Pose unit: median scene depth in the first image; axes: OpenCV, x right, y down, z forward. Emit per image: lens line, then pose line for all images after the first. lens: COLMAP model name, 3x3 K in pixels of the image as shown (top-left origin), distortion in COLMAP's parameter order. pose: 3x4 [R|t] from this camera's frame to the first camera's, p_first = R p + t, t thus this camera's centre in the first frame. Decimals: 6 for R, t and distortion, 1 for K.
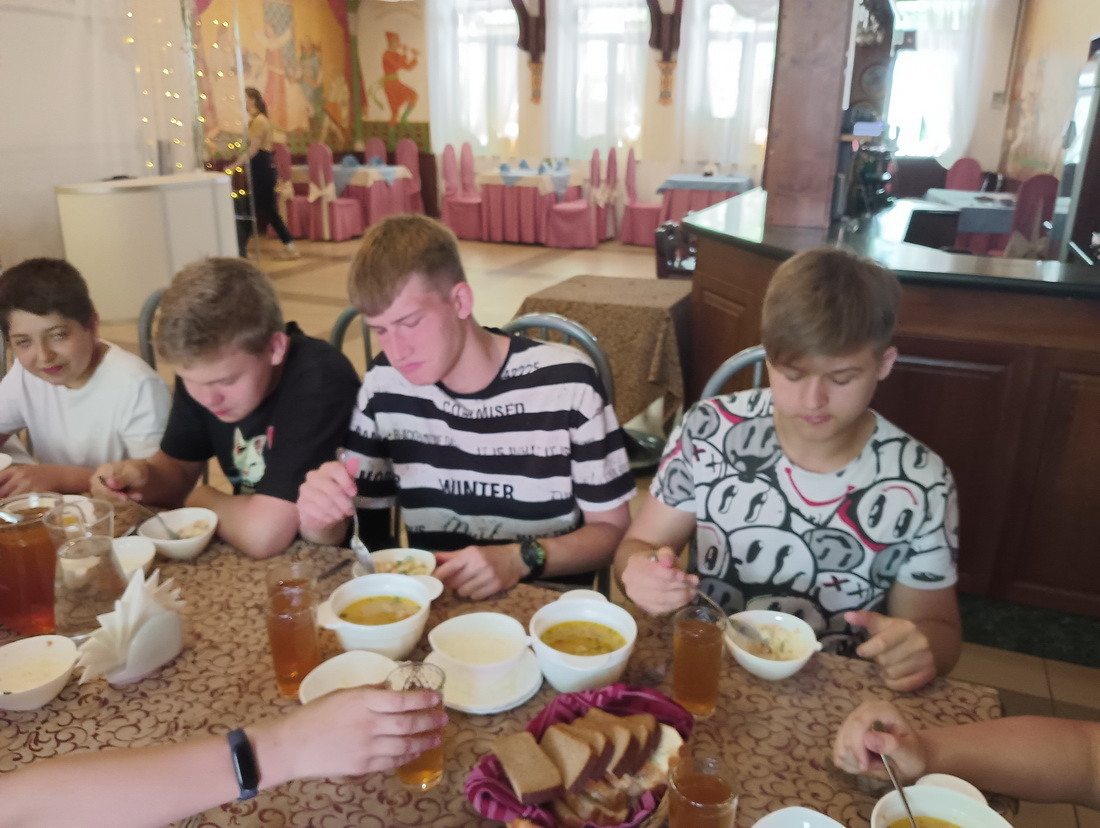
lens RADIAL K [[834.4, 0, 553.8], [0, 834.4, 414.7], [0, 0, 1]] dist [0.001867, -0.079452]
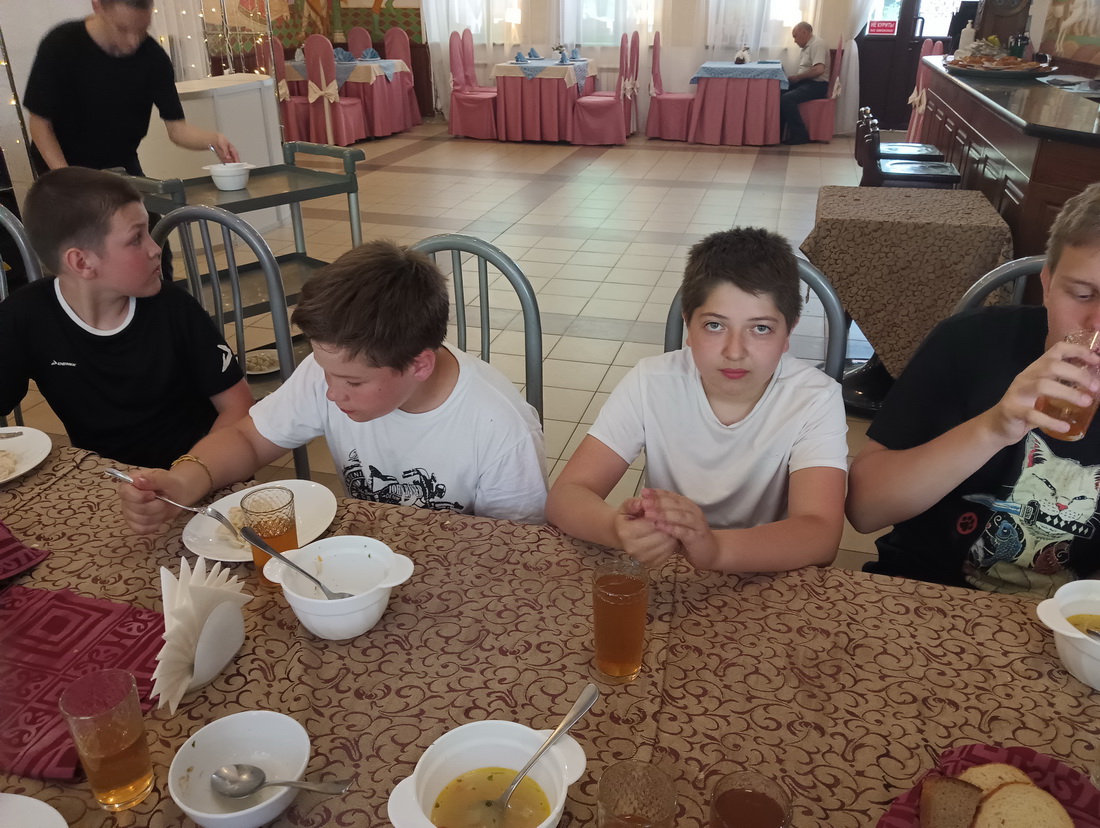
lens RADIAL K [[834.4, 0, 553.8], [0, 834.4, 414.7], [0, 0, 1]] dist [0.001867, -0.079452]
pose [[0.994510, -0.059975, 0.085746, -0.124380], [0.049330, 0.991391, 0.121285, -0.018780], [-0.092282, -0.116390, 0.988907, 0.054860]]
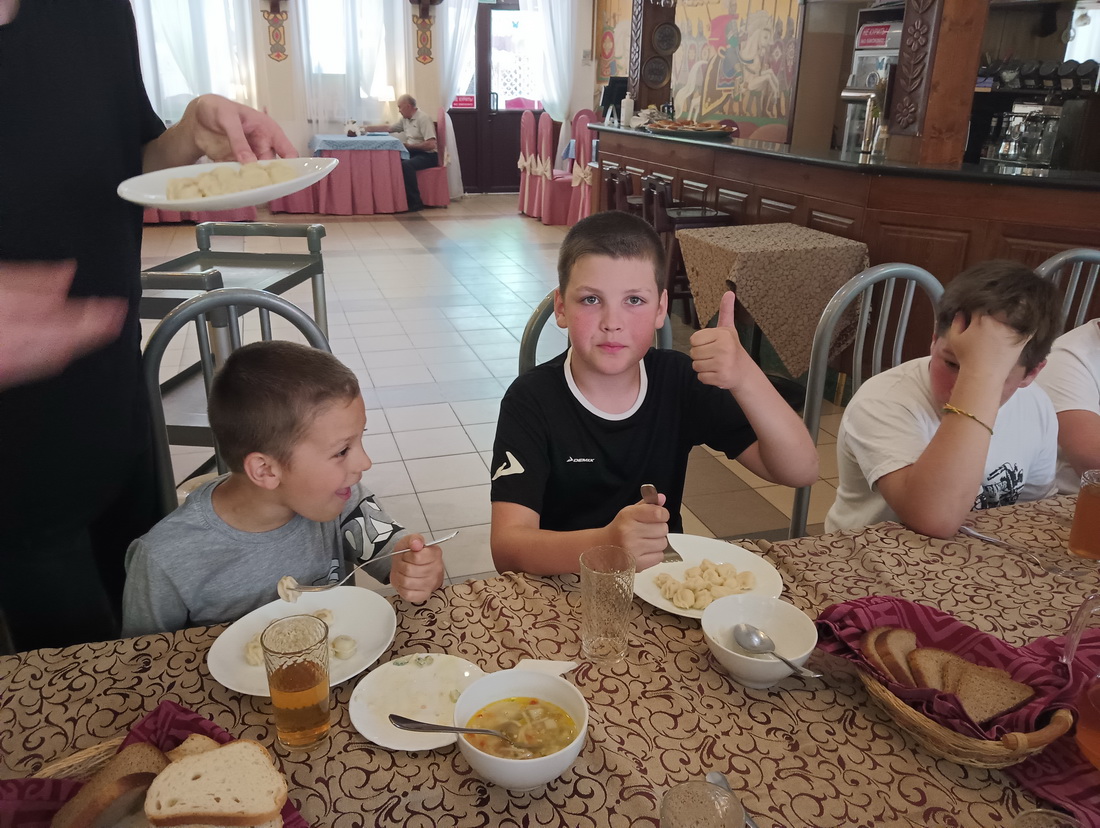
lens RADIAL K [[834.4, 0, 553.8], [0, 834.4, 414.7], [0, 0, 1]] dist [0.001867, -0.079452]
pose [[0.769021, -0.227232, 0.597472, -0.268458], [0.201775, 0.973188, 0.110415, -0.034219], [-0.606542, 0.035644, 0.794252, 0.115955]]
